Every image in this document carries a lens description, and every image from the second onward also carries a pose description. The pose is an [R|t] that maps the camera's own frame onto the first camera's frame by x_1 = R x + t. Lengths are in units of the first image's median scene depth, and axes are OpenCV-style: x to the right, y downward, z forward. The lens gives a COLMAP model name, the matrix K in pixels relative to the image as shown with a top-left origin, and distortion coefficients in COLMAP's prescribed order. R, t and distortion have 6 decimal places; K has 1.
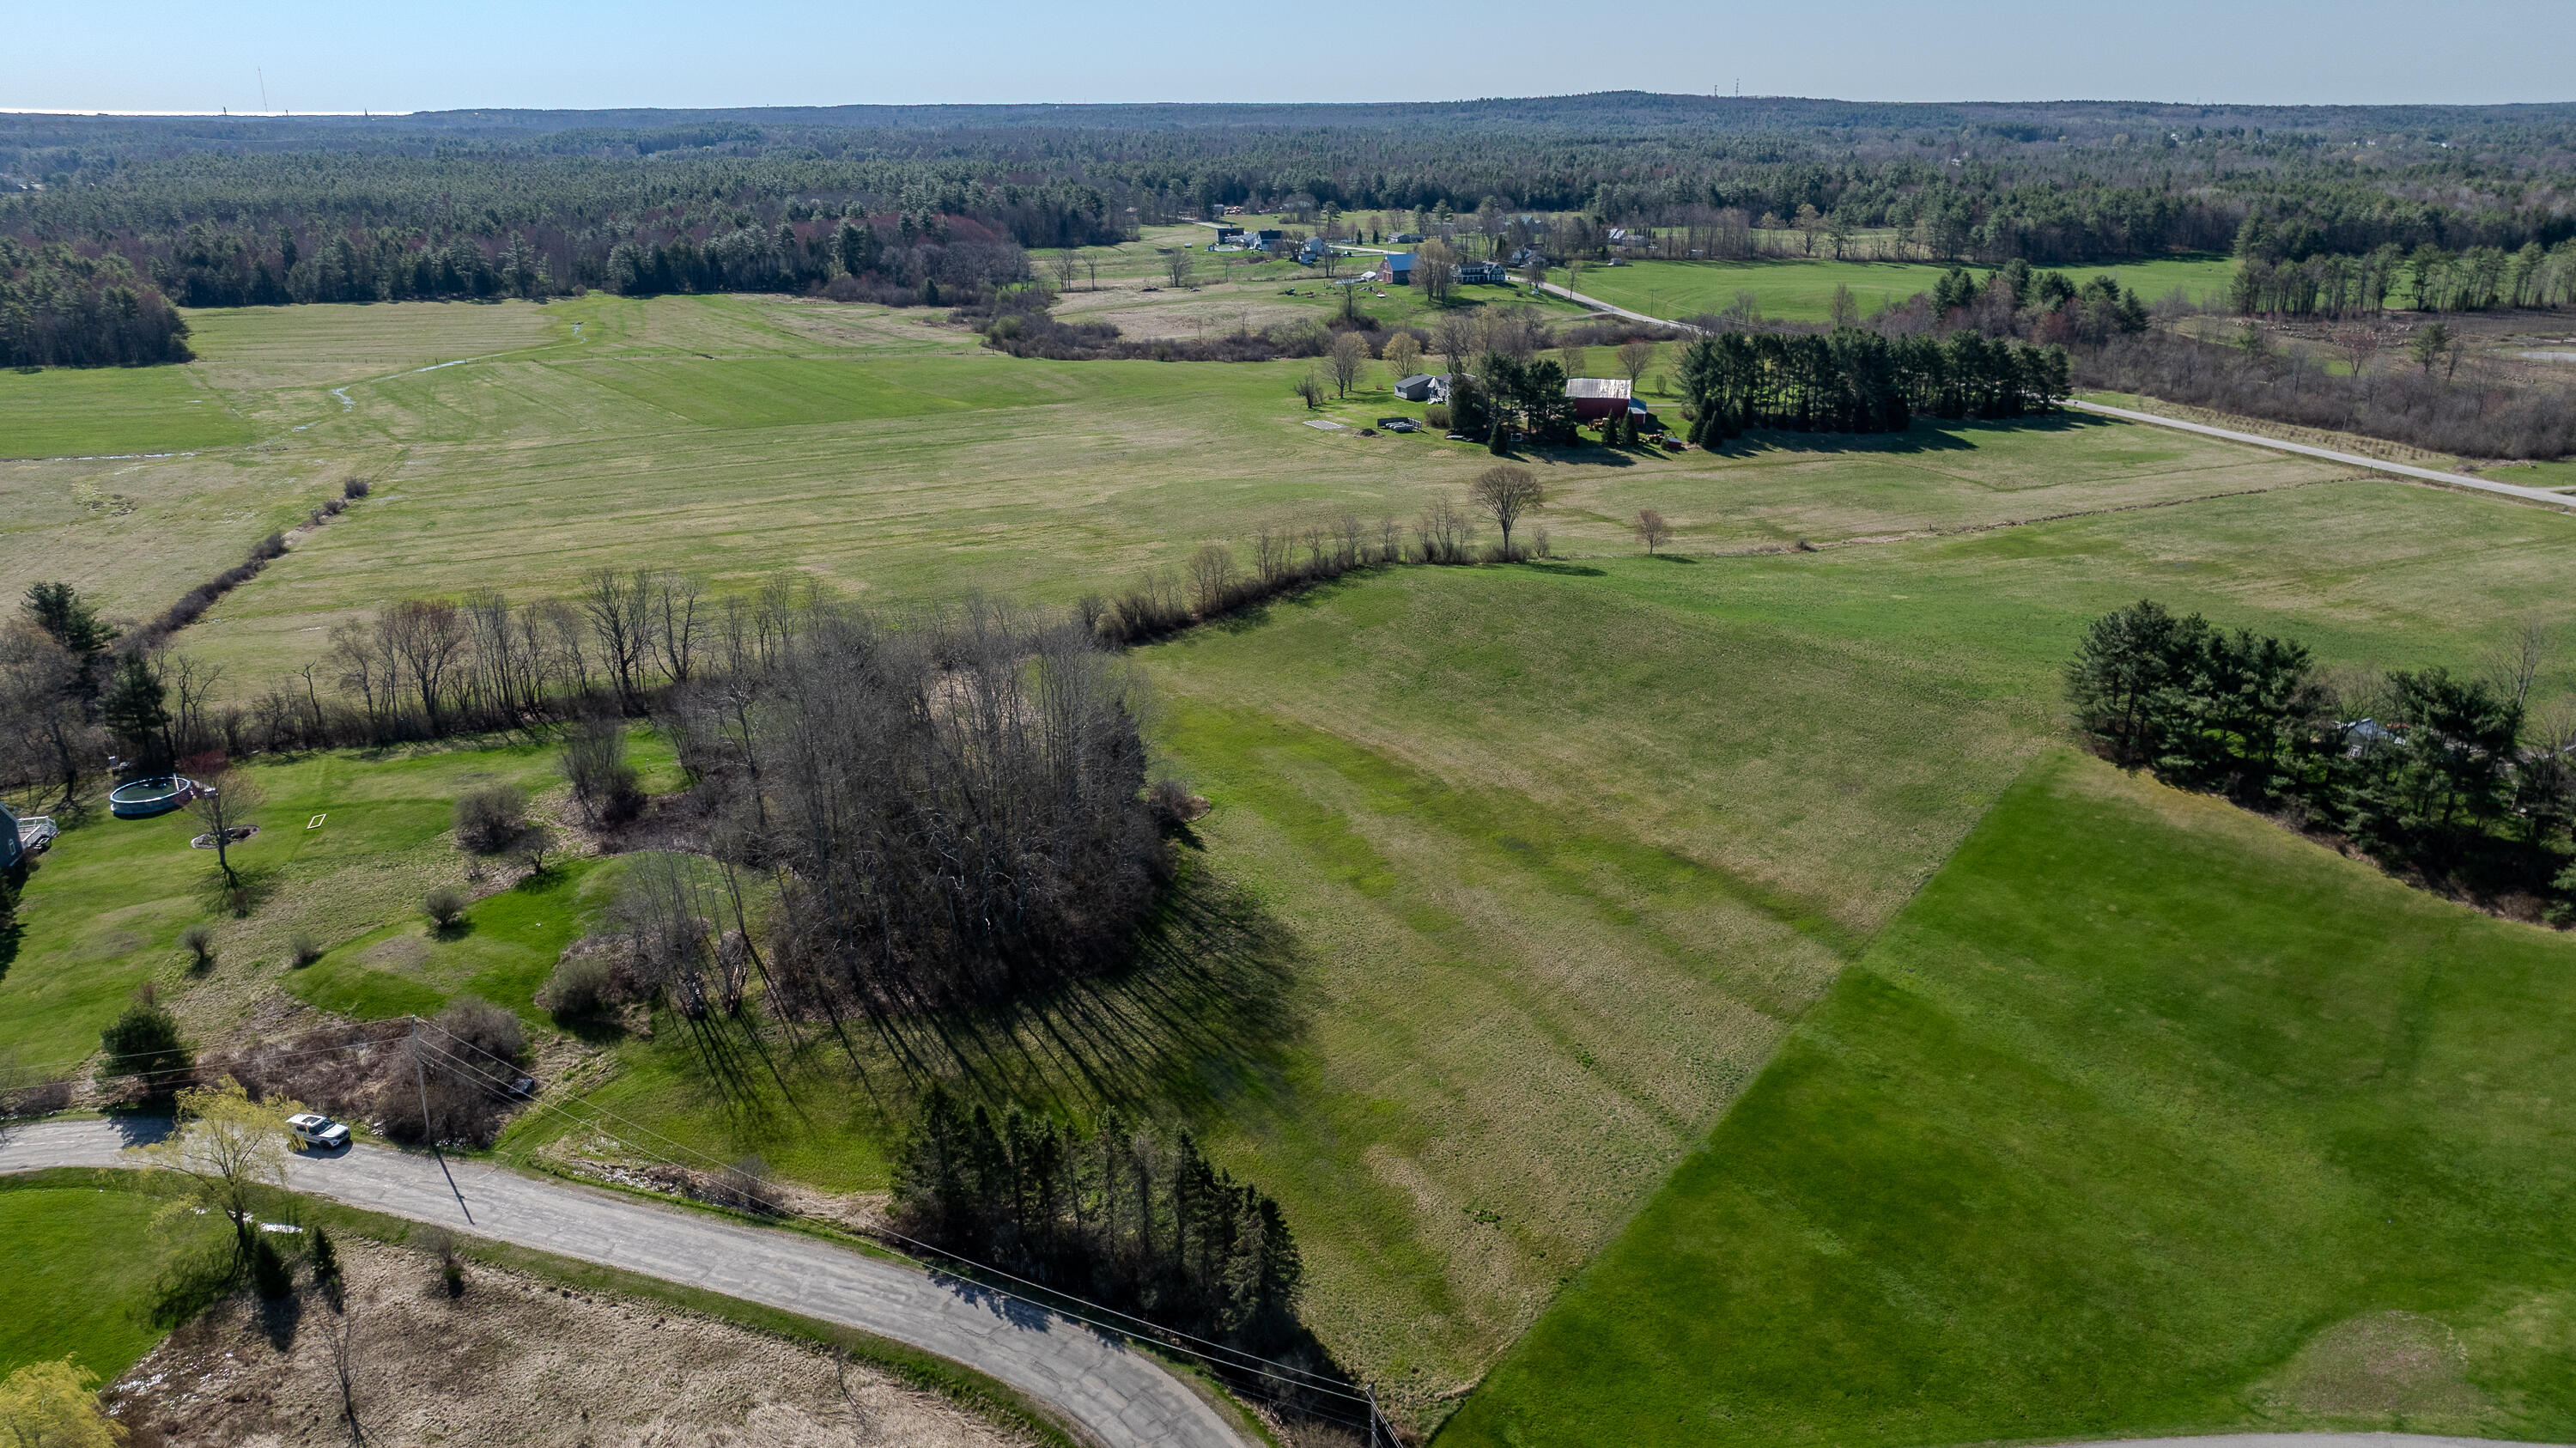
lens RADIAL K [[1804.6, 0, 1290.9], [0, 1804.6, 729.9], [0, 0, 1]] dist [-0.022267, 0.000806]
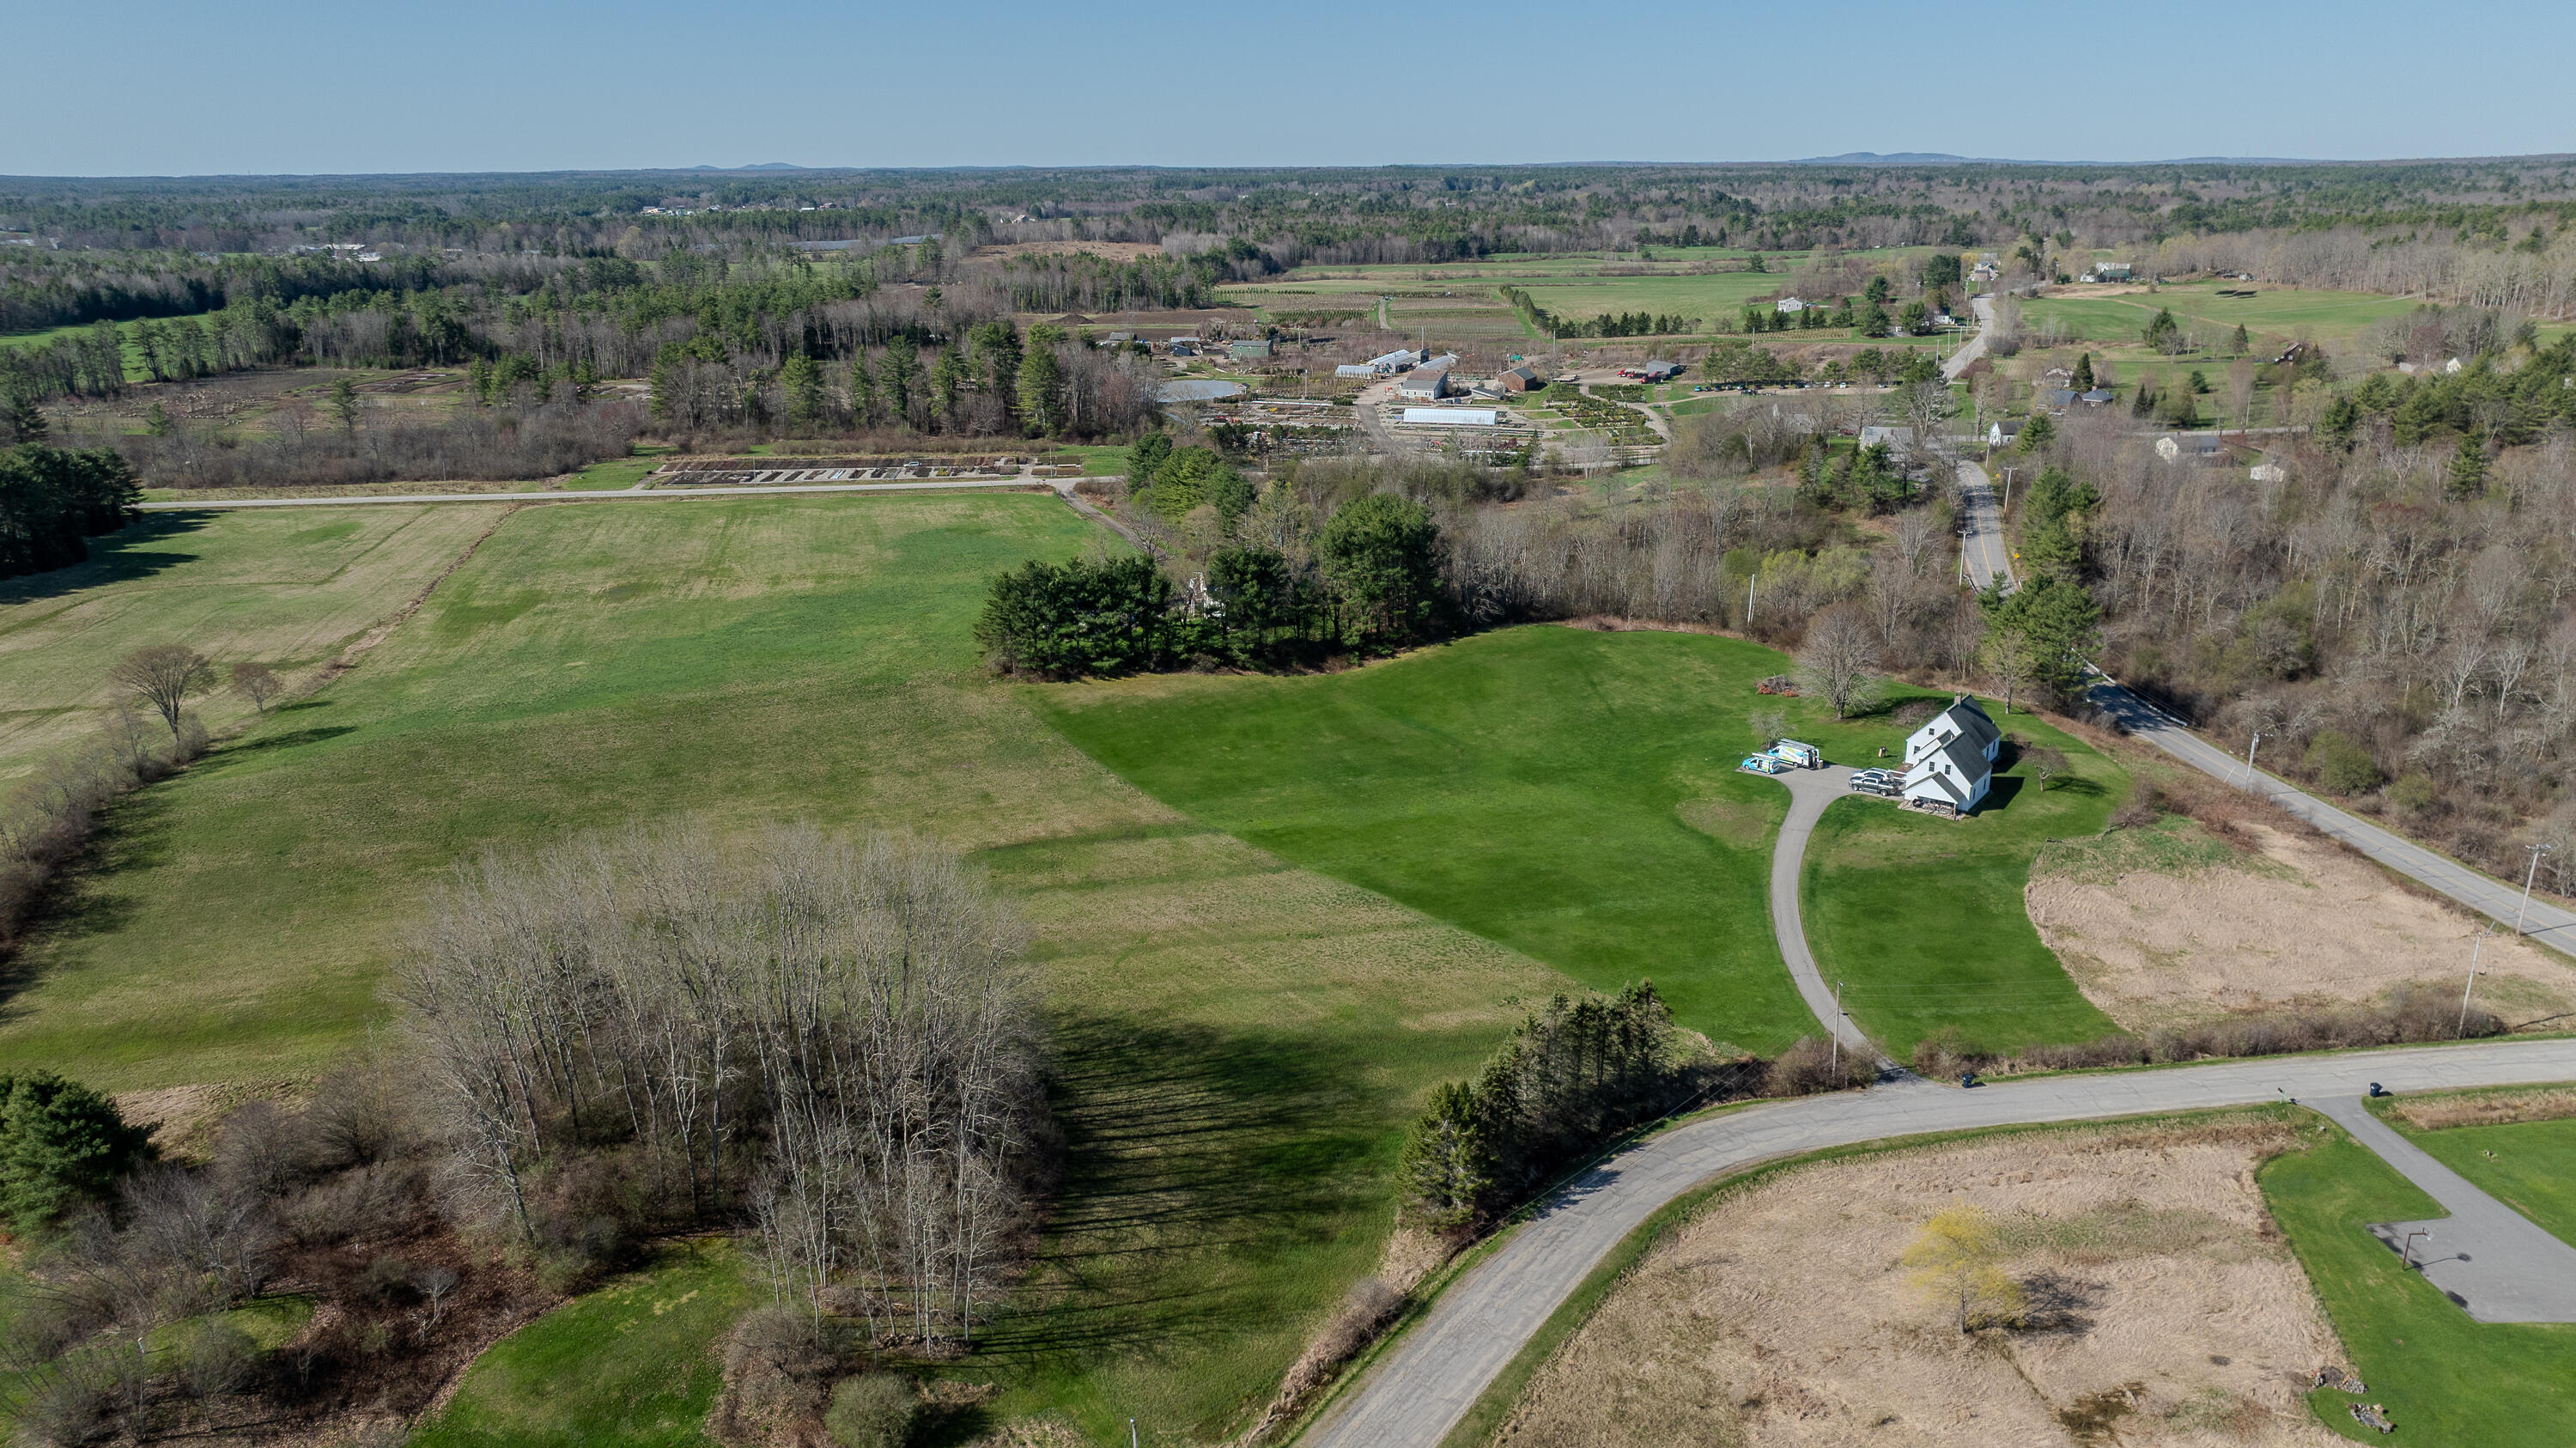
lens RADIAL K [[1804.6, 0, 1290.9], [0, 1804.6, 729.9], [0, 0, 1]] dist [-0.022267, 0.000806]
pose [[0.247250, -0.285644, 0.925892, -0.460551], [0.319756, 0.926083, 0.200315, -0.100145], [-0.914671, 0.246531, 0.320310, 0.266701]]
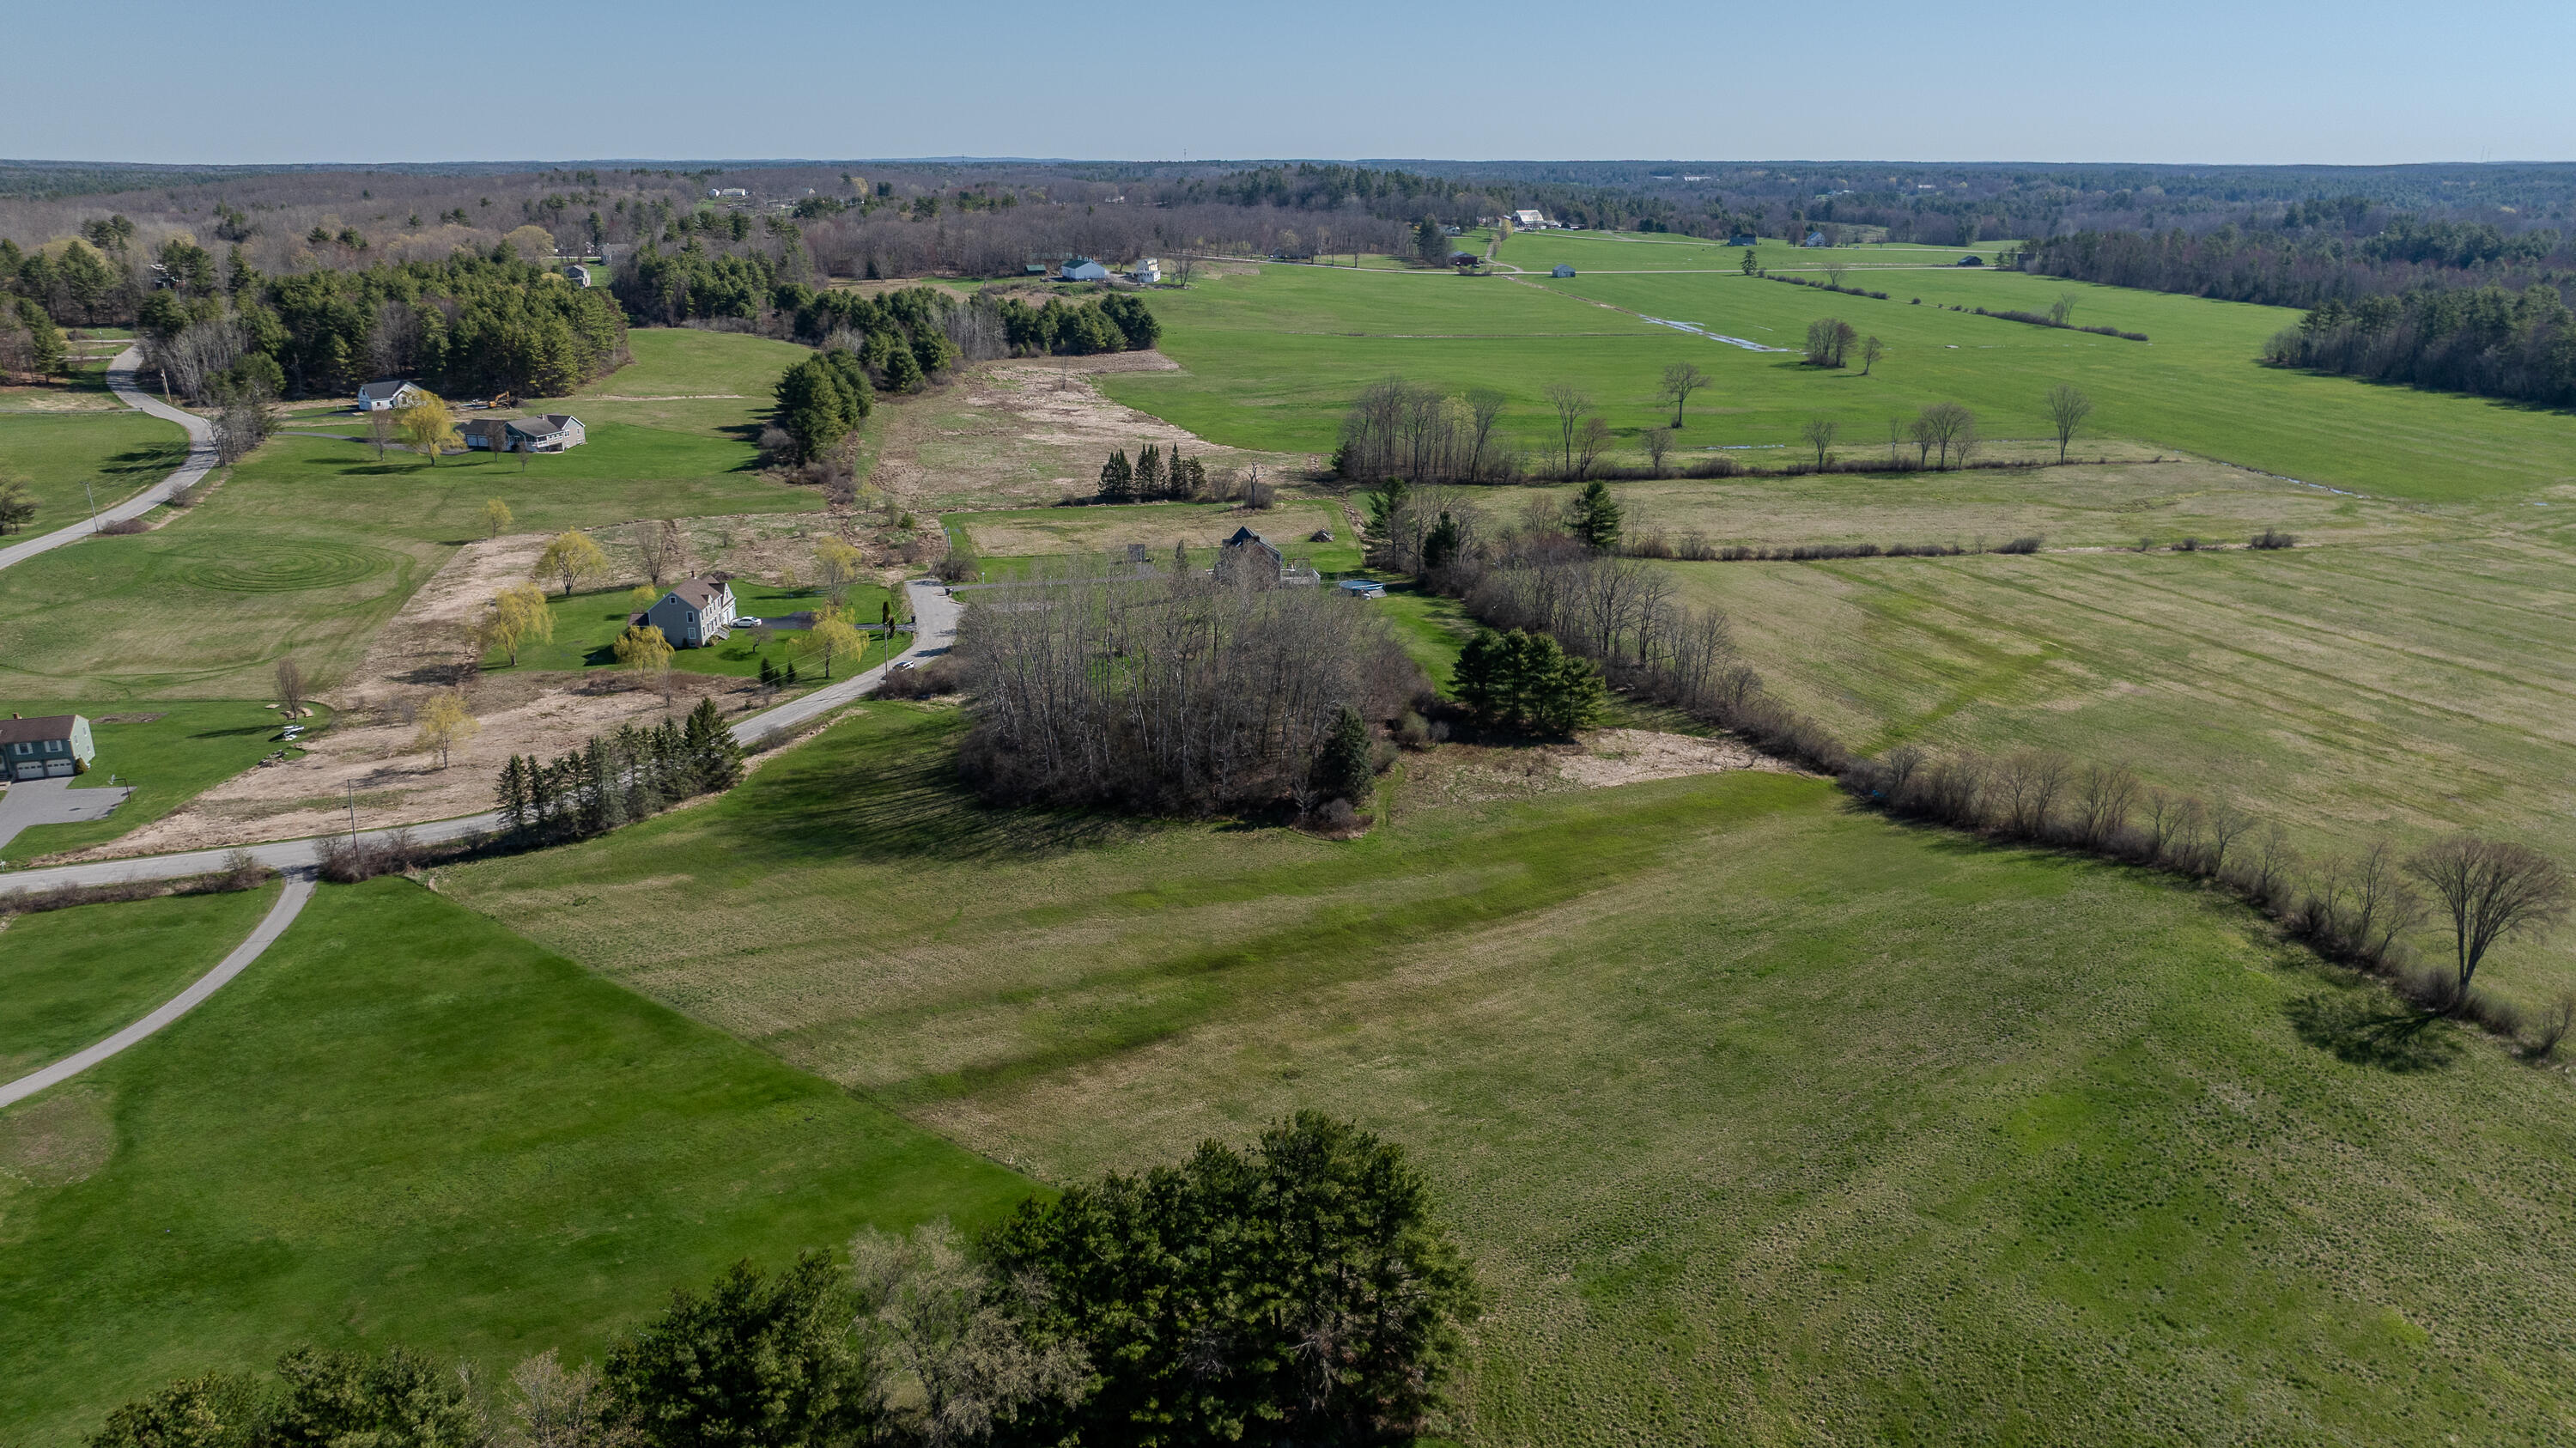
lens RADIAL K [[1804.6, 0, 1290.9], [0, 1804.6, 729.9], [0, 0, 1]] dist [-0.022267, 0.000806]
pose [[-0.064361, 0.304341, -0.950386, 0.576709], [-0.327551, 0.893155, 0.308196, -0.202514], [0.942639, 0.331136, 0.042203, 0.579398]]
